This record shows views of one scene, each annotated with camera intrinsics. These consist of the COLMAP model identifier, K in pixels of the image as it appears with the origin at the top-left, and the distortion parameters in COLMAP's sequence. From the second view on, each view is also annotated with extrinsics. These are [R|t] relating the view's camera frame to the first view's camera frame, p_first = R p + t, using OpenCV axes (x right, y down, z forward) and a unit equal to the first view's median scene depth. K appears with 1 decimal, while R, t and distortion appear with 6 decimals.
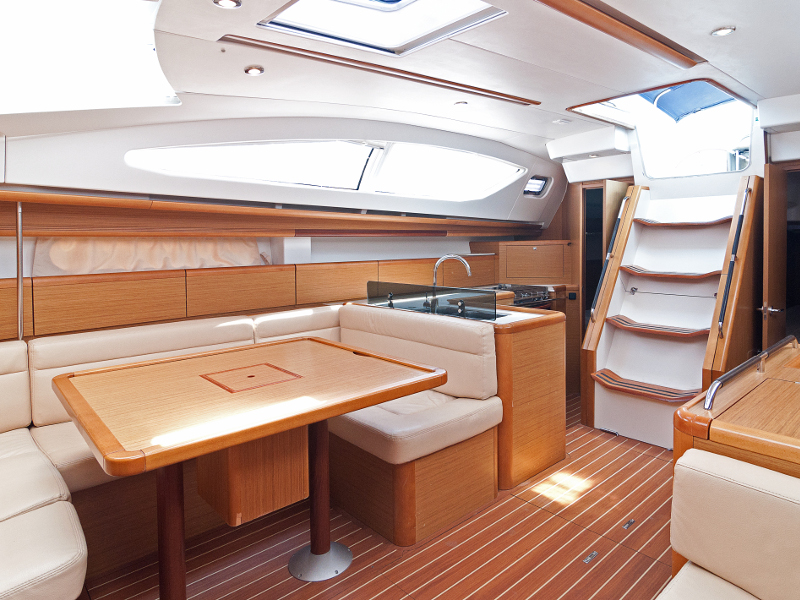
lens RADIAL K [[491.3, 0, 411.4], [0, 491.3, 256.4], [0, 0, 1]] dist [-0.000405, 0.000169]
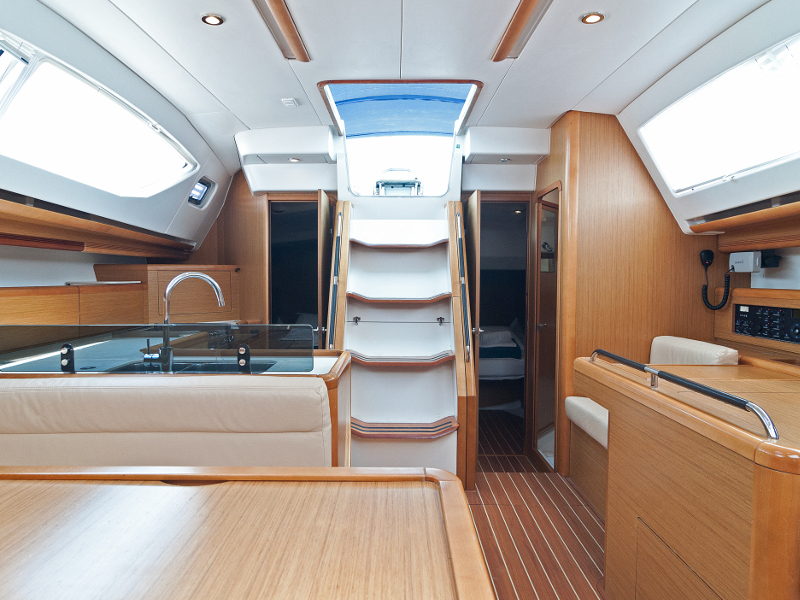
lens RADIAL K [[512.6, 0, 386.7], [0, 512.6, 300.6], [0, 0, 1]] dist [-0.001238, -0.001922]
pose [[0.689356, -0.024370, 0.724013, -0.146657], [0.015424, 0.999701, 0.018965, 0.016249], [-0.724259, -0.001906, 0.689526, 0.295408]]
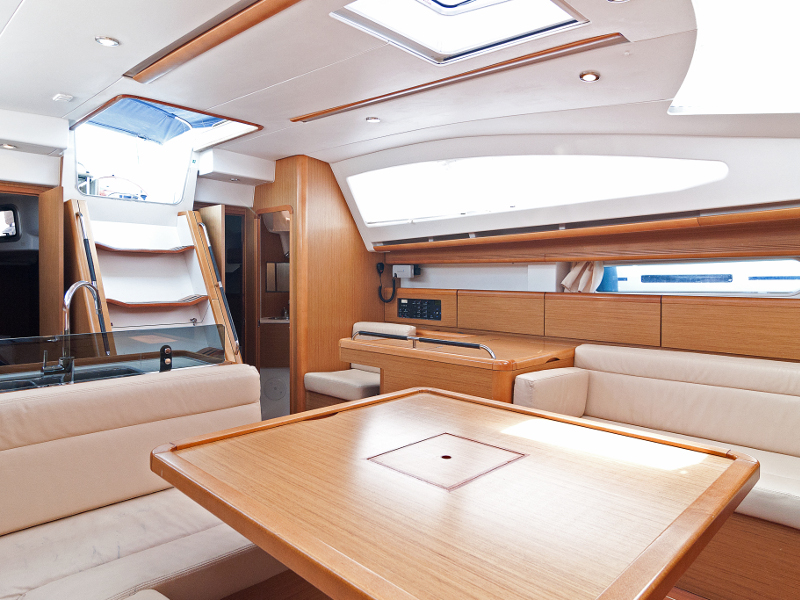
lens RADIAL K [[522.8, 0, 402.7], [0, 522.8, 280.7], [0, 0, 1]] dist [0.000591, 0.000293]
pose [[-0.044352, 0.000033, 0.999016, -0.405628], [0.026603, 0.999645, 0.001148, 0.003927], [-0.998662, 0.026627, -0.044338, 0.463523]]
